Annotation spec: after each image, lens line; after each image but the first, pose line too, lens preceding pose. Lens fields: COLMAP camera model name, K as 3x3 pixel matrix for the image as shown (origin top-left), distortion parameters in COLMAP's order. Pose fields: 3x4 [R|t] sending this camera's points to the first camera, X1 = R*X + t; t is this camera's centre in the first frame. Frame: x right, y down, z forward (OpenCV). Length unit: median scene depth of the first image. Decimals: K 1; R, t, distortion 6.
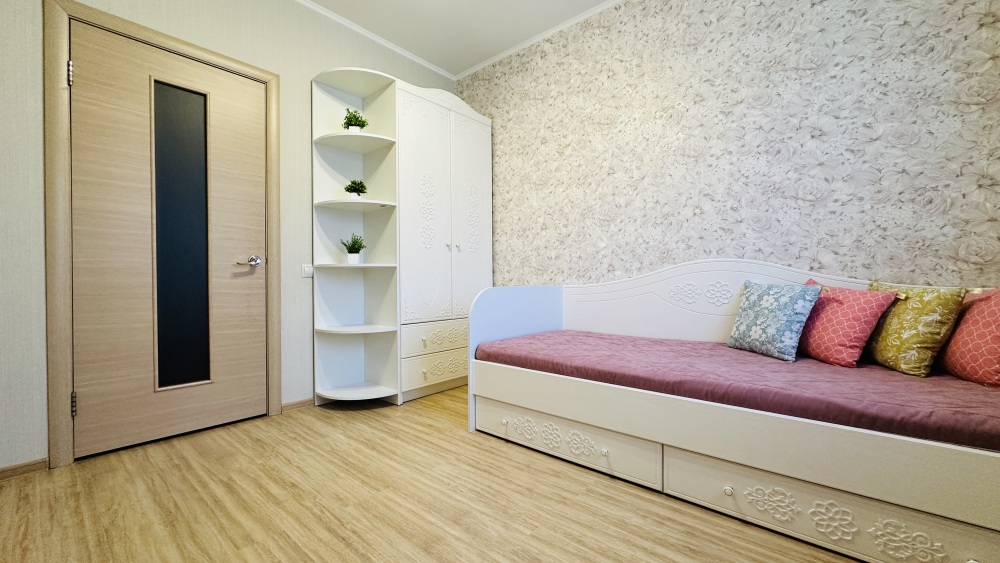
lens RADIAL K [[396.3, 0, 498.9], [0, 396.3, 284.6], [0, 0, 1]] dist [-0.000914, 0.000383]
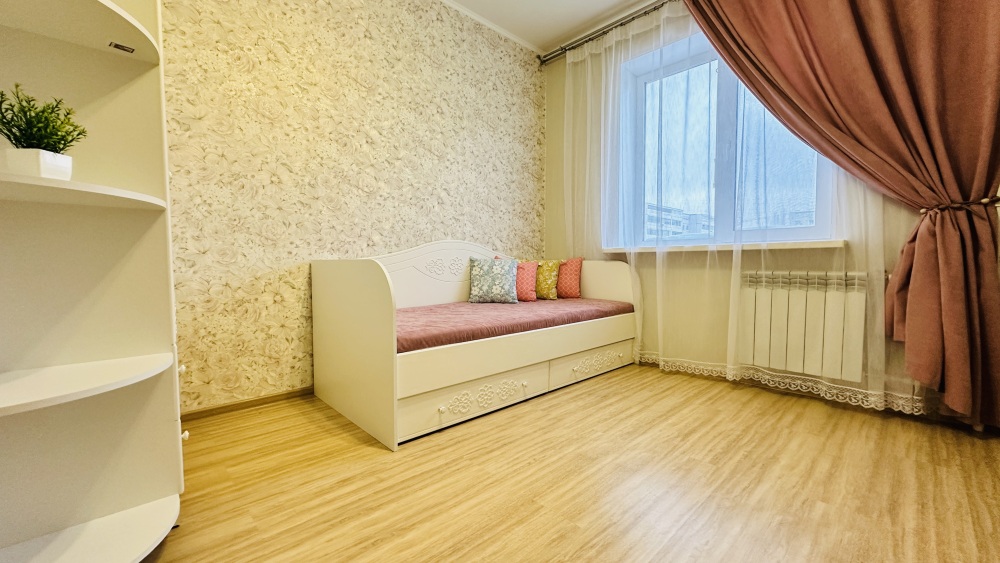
lens RADIAL K [[396.3, 0, 520.8], [0, 396.3, 274.6], [0, 0, 1]] dist [-0.000914, 0.000383]
pose [[0.080665, -0.045408, 0.995706, -0.796580], [-0.004270, 0.998937, 0.045901, -0.010103], [-0.996732, -0.007955, 0.080386, 0.684771]]
